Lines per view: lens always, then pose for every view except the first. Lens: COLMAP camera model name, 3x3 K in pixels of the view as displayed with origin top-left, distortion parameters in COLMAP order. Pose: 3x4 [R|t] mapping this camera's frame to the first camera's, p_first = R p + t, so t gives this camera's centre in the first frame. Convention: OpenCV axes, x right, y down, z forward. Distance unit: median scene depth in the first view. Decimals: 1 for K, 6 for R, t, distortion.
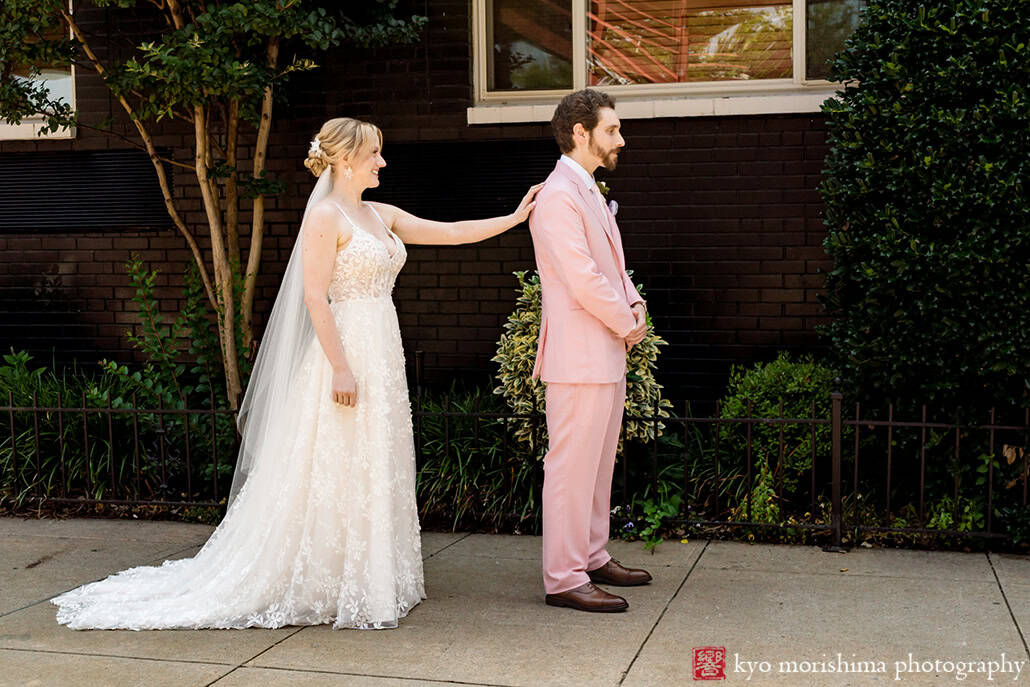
lens RADIAL K [[1459.3, 0, 515.0], [0, 1459.3, 343.5], [0, 0, 1]] dist [-0.035798, -0.095375]
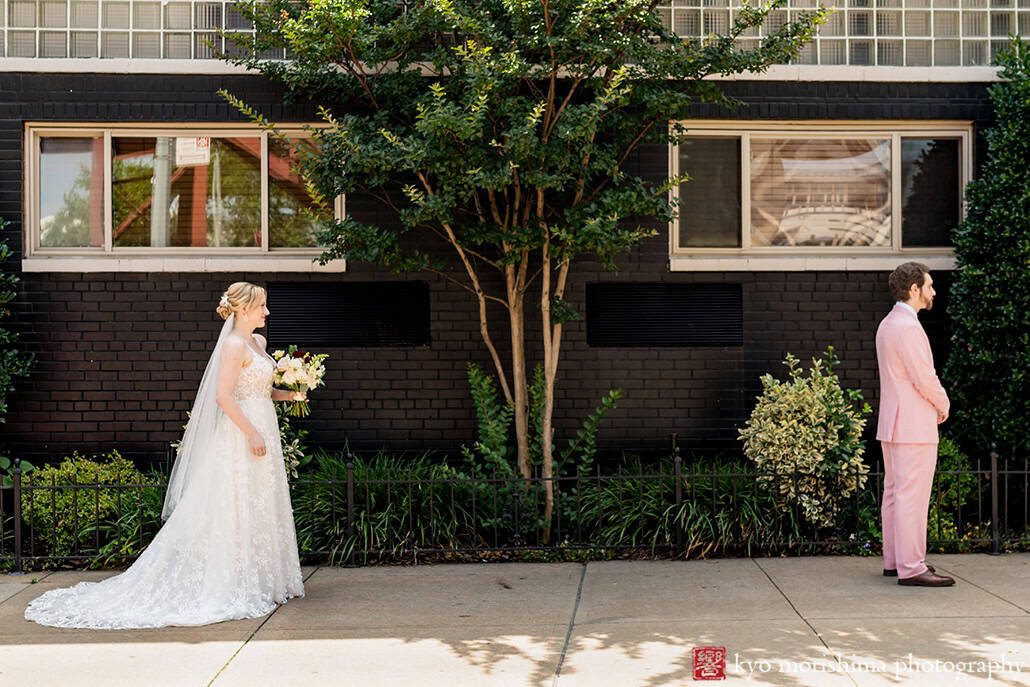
lens RADIAL K [[1459.3, 0, 515.0], [0, 1459.3, 343.5], [0, 0, 1]] dist [-0.035798, -0.095375]
pose [[0.957962, 0.007017, 0.286810, -0.602402], [0.015422, 0.996996, -0.075900, 0.022490], [-0.286481, 0.077133, 0.954976, -0.291663]]
